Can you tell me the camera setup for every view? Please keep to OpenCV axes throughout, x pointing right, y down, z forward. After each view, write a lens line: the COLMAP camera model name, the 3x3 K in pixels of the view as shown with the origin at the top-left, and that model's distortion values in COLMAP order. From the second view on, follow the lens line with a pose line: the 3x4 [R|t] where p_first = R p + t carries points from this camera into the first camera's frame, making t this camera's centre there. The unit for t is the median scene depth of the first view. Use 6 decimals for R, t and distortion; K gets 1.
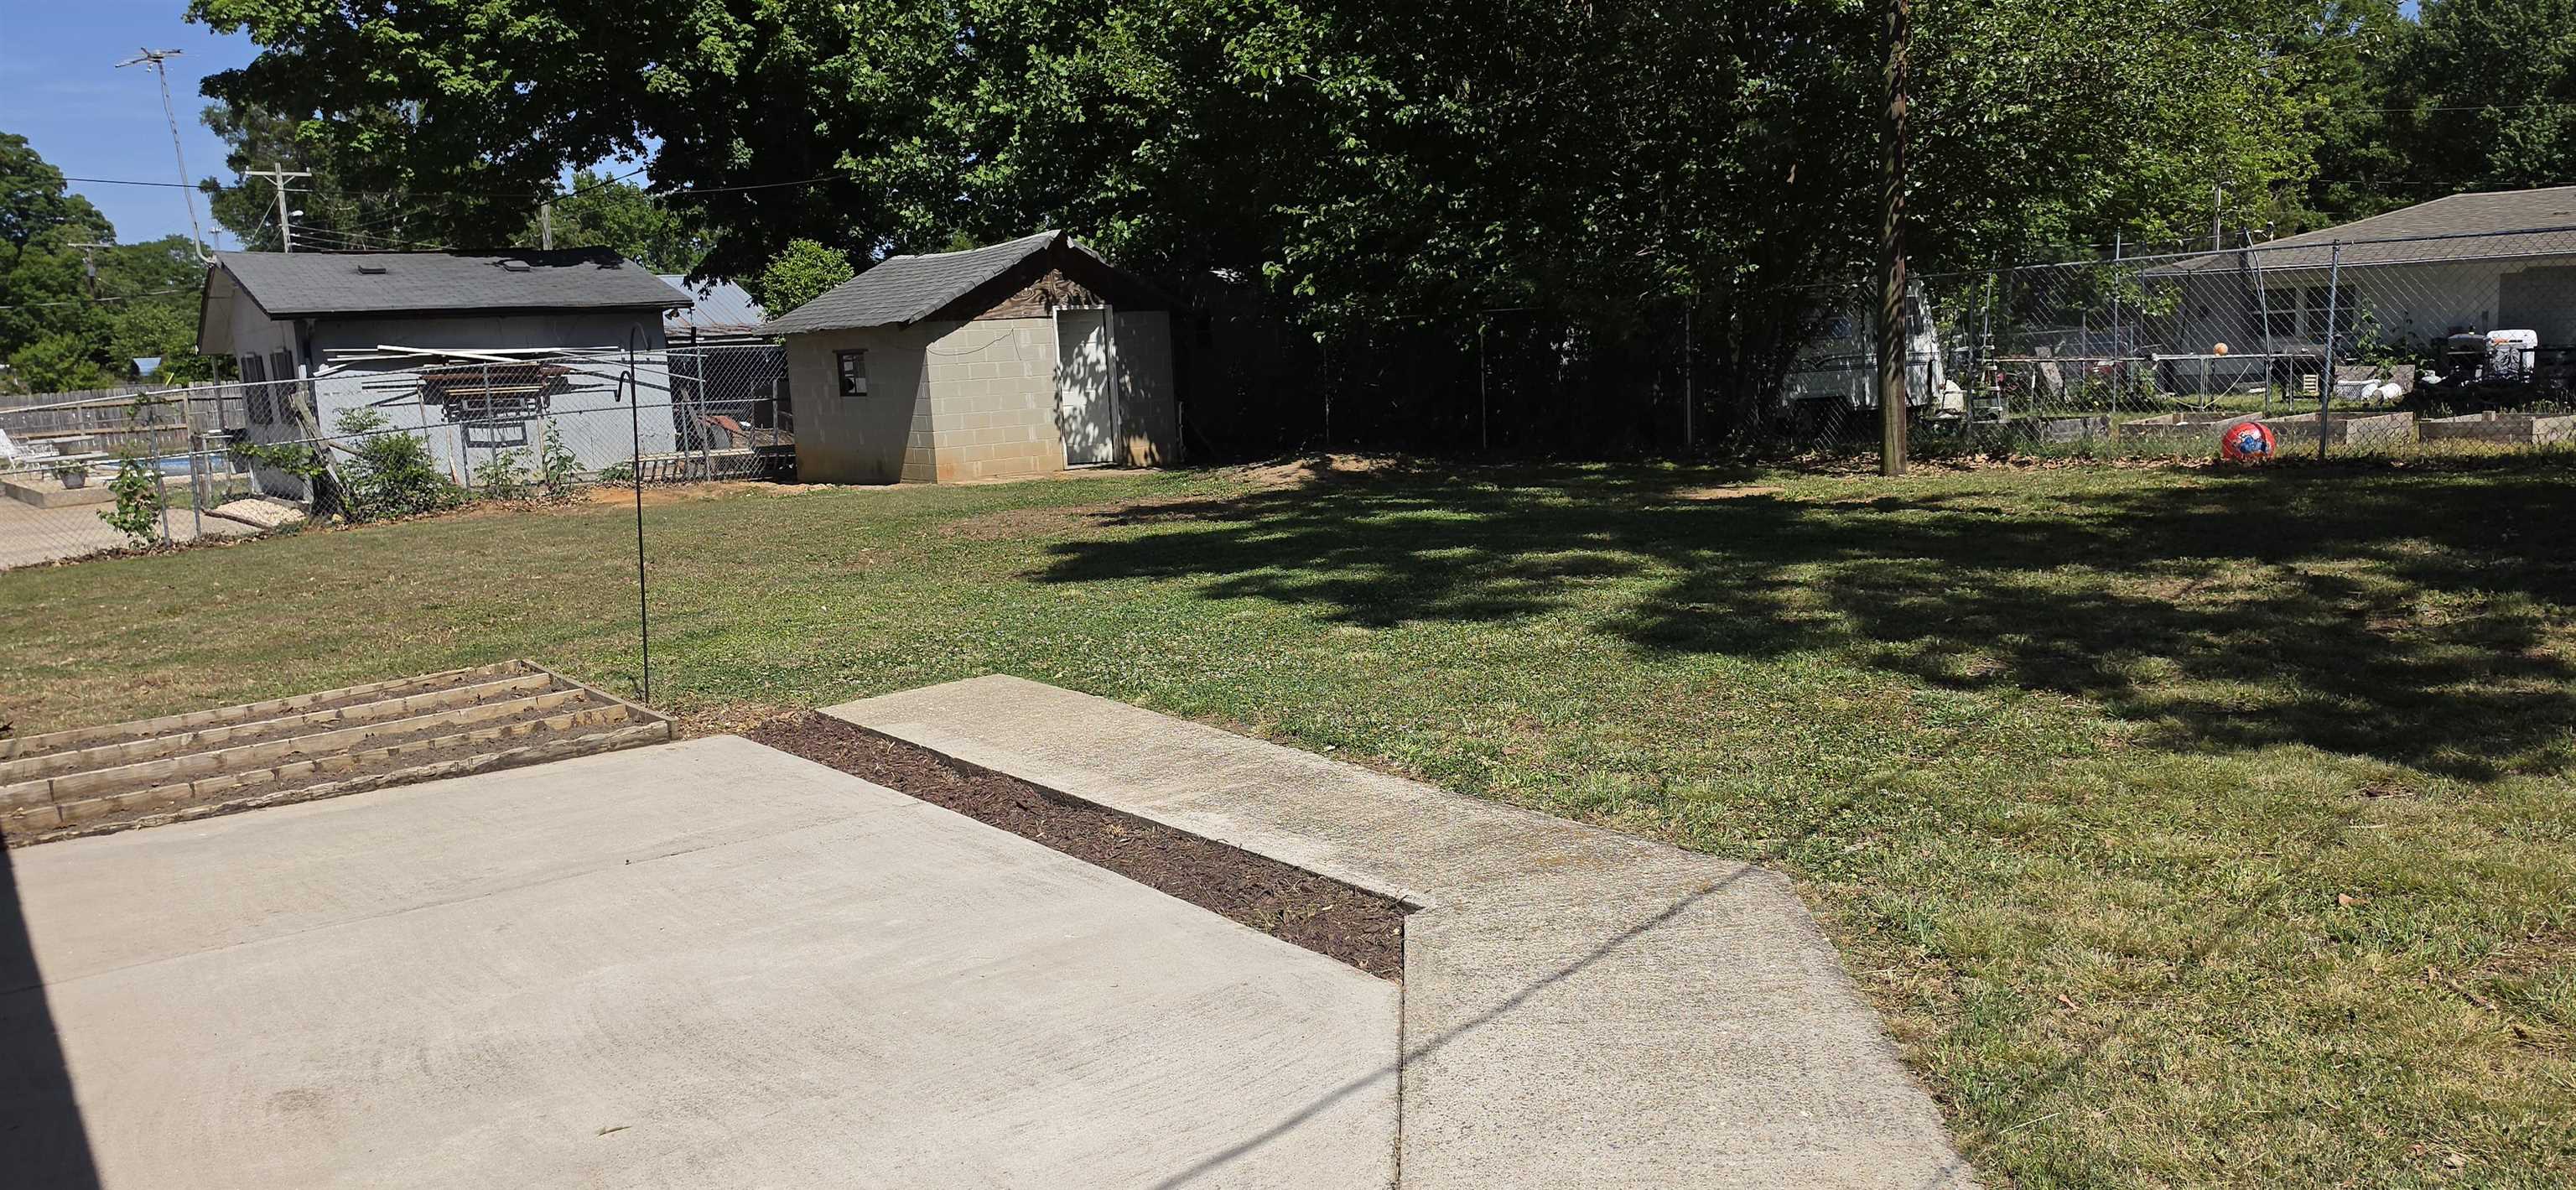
lens RADIAL K [[1753.3, 0, 1288.0], [0, 1753.3, 595.0], [0, 0, 1]] dist [0.054234, -0.080493]
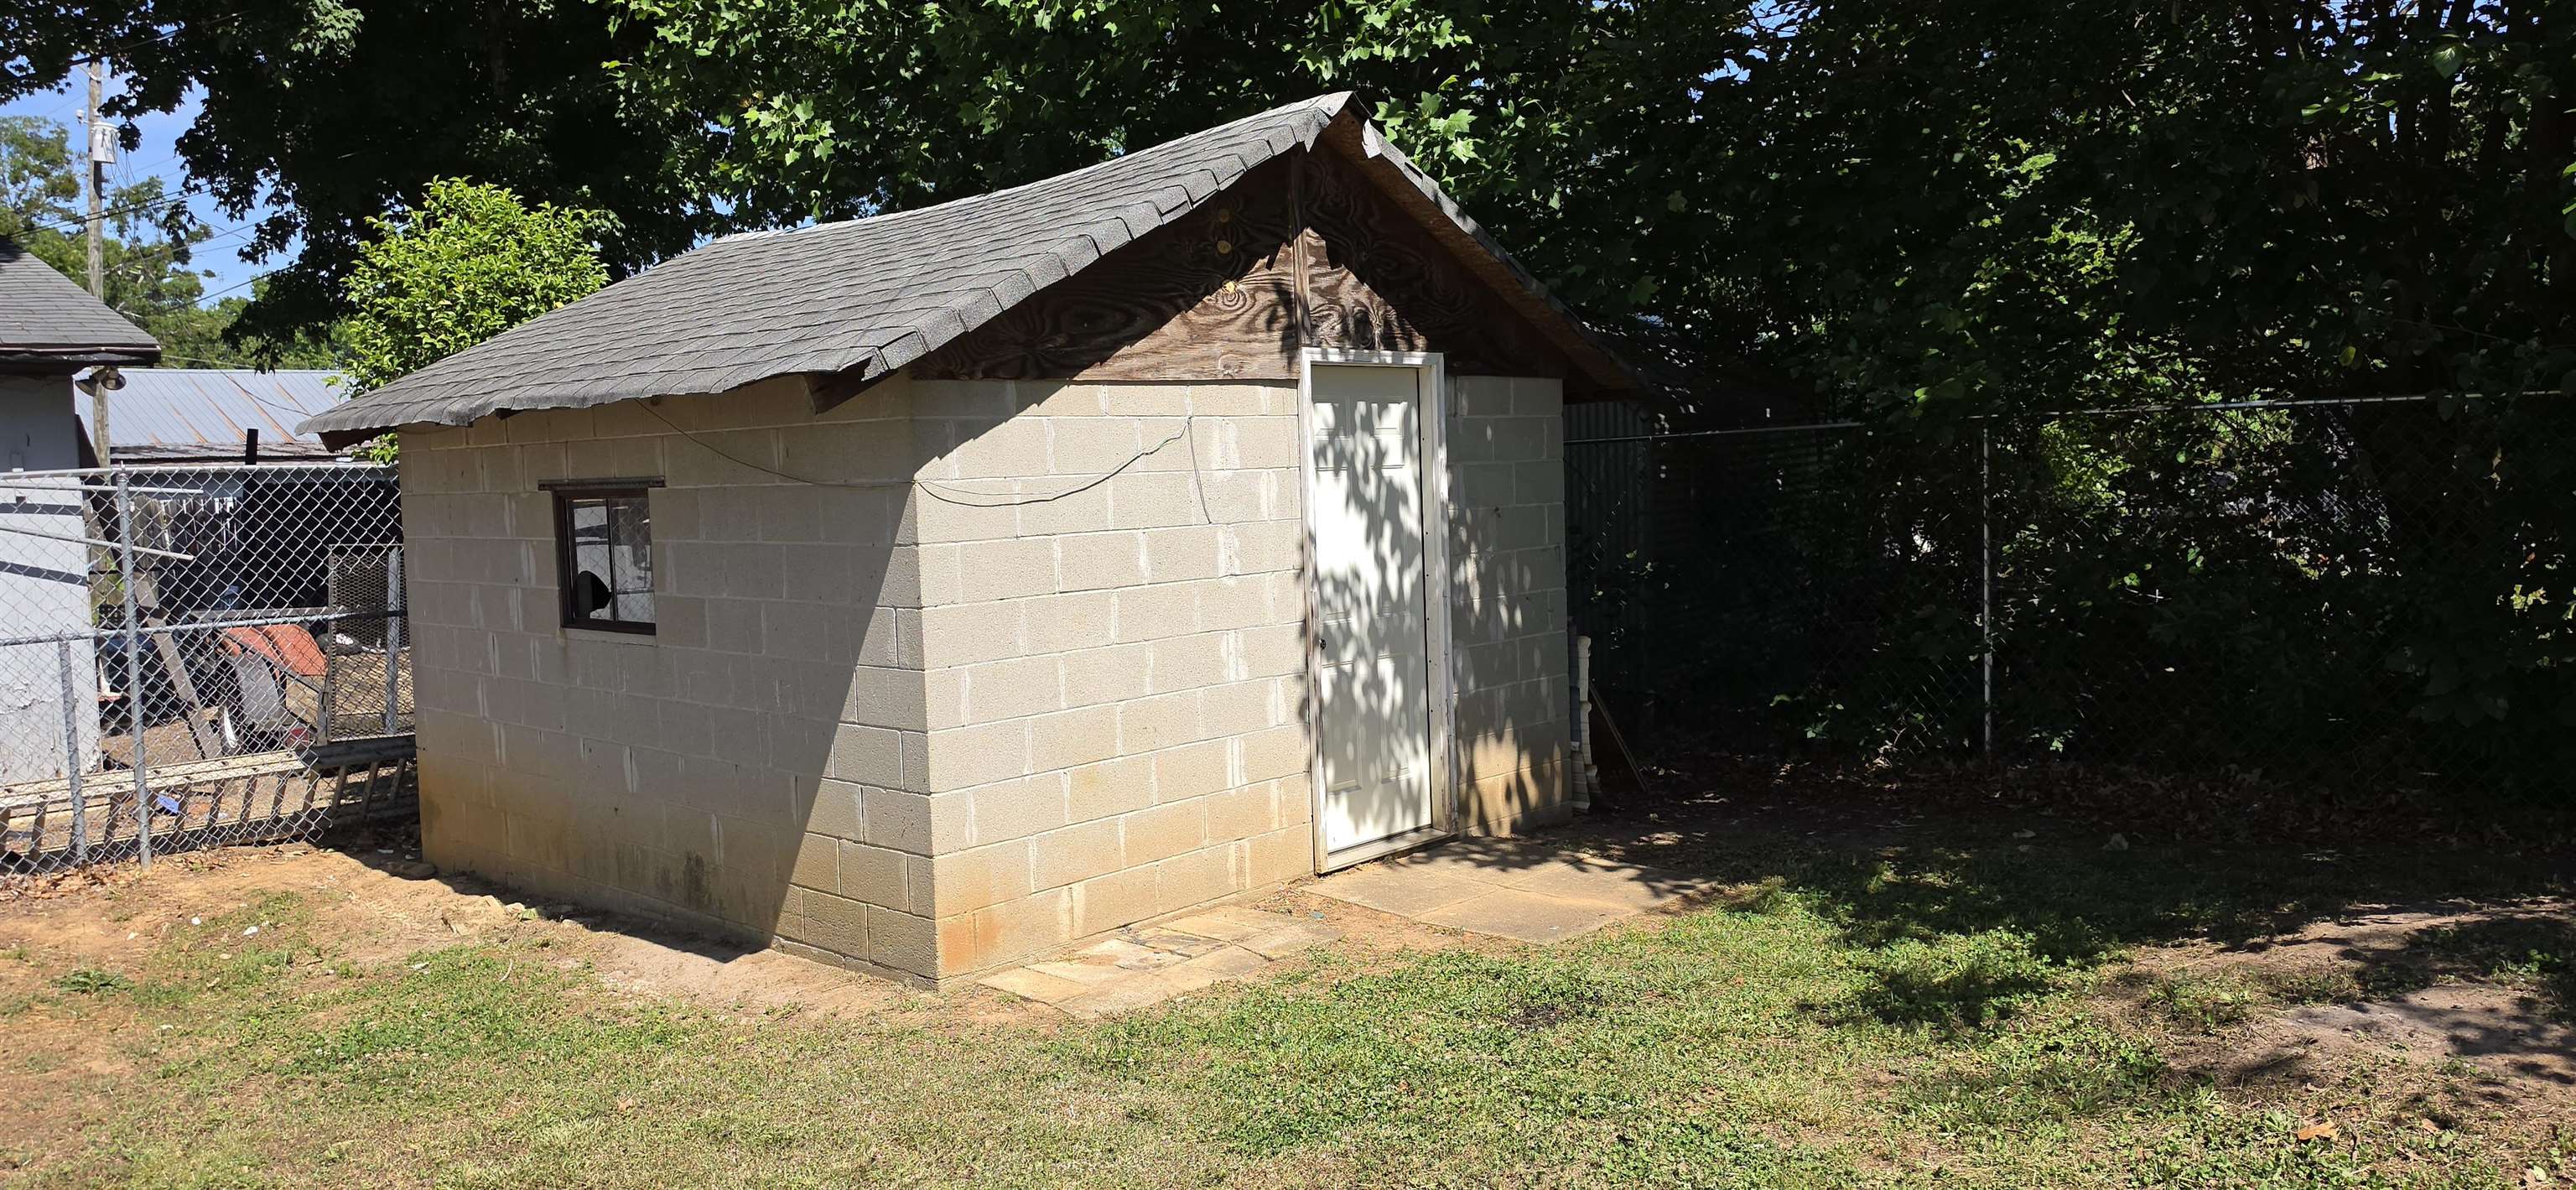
lens RADIAL K [[1753.3, 0, 1288.0], [0, 1753.3, 595.0], [0, 0, 1]] dist [0.054234, -0.080493]
pose [[0.989995, 0.004913, 0.141013, -0.177994], [0.005815, 0.997124, -0.075568, -0.097961], [-0.140979, 0.075632, 0.987119, 0.699797]]
